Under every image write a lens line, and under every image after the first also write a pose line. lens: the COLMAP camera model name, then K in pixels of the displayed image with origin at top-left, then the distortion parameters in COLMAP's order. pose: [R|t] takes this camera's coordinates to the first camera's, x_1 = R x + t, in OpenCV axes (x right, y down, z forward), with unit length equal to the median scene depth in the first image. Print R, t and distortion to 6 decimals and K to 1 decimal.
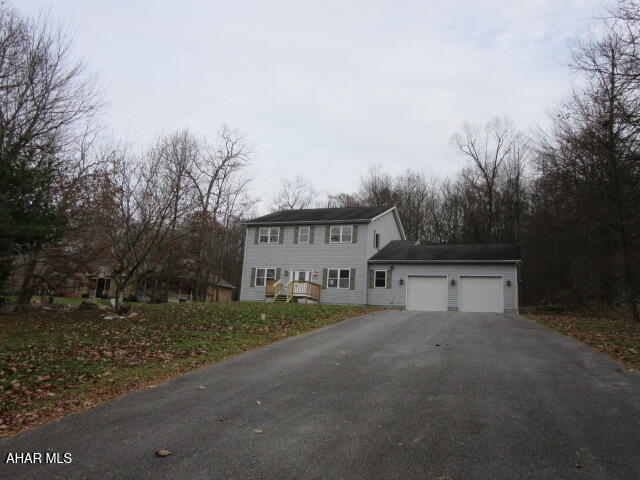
lens RADIAL K [[506.9, 0, 320.5], [0, 506.9, 240.8], [0, 0, 1]] dist [0.002164, 0.000376]
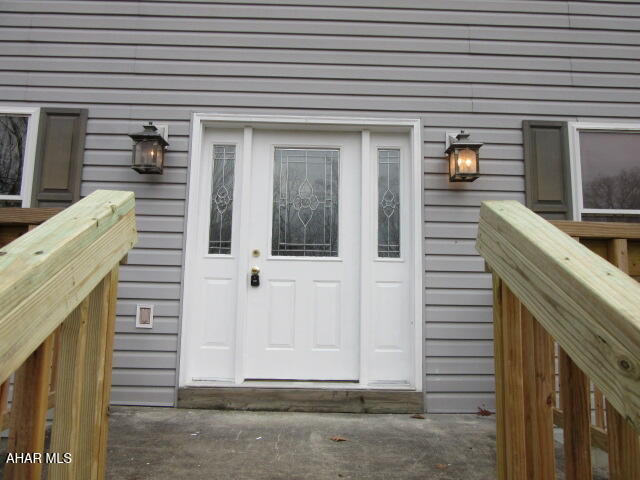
lens RADIAL K [[479.1, 0, 320.6], [0, 479.1, 240.4], [0, 0, 1]] dist [-0.038594, 0.006152]
pose [[0.931264, 0.001997, 0.364341, -0.072111], [-0.030044, 0.997000, 0.071330, 0.074905], [-0.363105, -0.077373, 0.928530, 0.929527]]
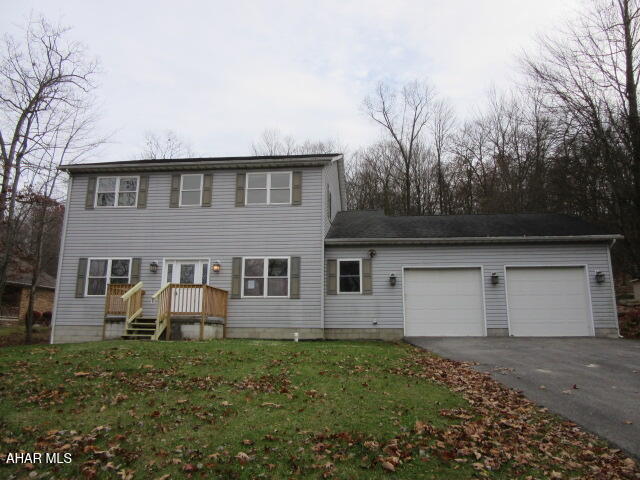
lens RADIAL K [[479.1, 0, 316.8], [0, 479.1, 236.6], [0, 0, 1]] dist [-0.038594, 0.006152]
pose [[0.964964, -0.000429, 0.262382, -0.038058], [0.000881, 0.999998, -0.001607, 0.036195], [-0.262381, 0.001782, 0.964963, 0.541259]]
